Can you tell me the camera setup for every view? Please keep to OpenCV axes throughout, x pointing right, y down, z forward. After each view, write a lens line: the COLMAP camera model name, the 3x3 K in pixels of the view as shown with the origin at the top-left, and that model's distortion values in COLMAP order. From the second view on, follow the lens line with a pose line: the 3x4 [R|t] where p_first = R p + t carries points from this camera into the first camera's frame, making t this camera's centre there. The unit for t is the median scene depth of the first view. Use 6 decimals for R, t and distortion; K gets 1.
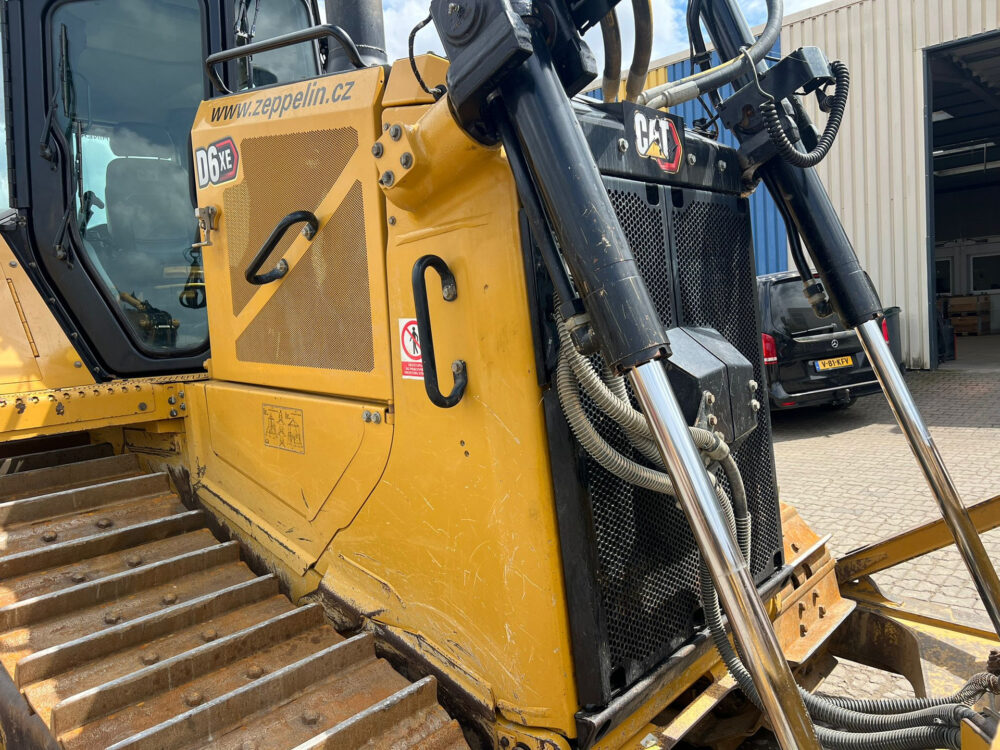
lens RADIAL K [[749.8, 0, 505.1], [0, 749.8, 381.3], [0, 0, 1]] dist [0.059436, -0.066493]
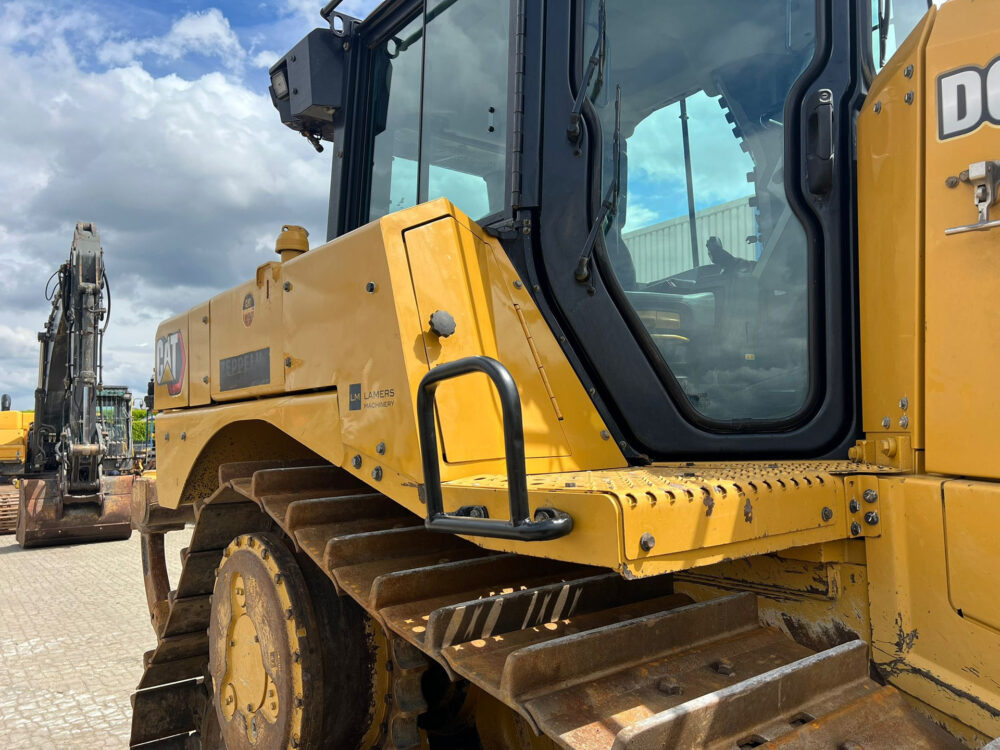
lens RADIAL K [[749.8, 0, 505.1], [0, 749.8, 381.3], [0, 0, 1]] dist [0.059436, -0.066493]
pose [[0.982952, 0.043100, -0.178737, -0.681186], [-0.066601, 0.989581, -0.127643, 0.025729], [0.171373, 0.137371, 0.975582, 0.444022]]
